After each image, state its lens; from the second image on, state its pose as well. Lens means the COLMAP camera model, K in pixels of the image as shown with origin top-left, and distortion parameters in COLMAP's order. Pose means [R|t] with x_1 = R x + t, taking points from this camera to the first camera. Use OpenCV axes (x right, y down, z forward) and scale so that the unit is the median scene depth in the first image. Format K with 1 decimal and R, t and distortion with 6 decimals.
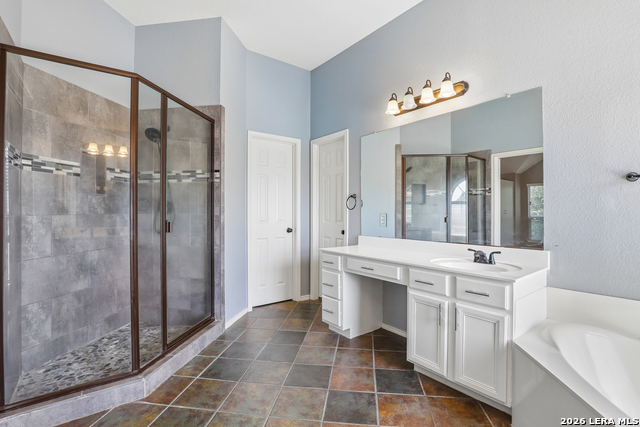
lens RADIAL K [[301.0, 0, 320.0], [0, 301.0, 213.5], [0, 0, 1]] dist [-0.015423, -0.000462]
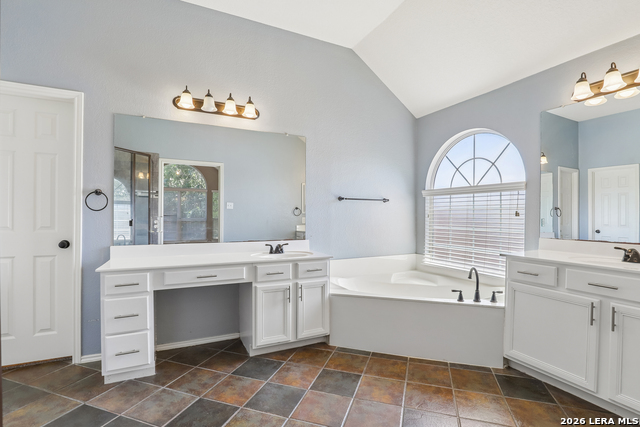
lens RADIAL K [[316.9, 0, 320.0], [0, 316.9, 213.5], [0, 0, 1]] dist [-0.003510, -0.000311]
pose [[0.190362, 0.009036, 0.981672, -0.803936], [-0.003632, 0.999957, -0.008500, -0.002767], [-0.981707, -0.001947, 0.190387, 0.524222]]
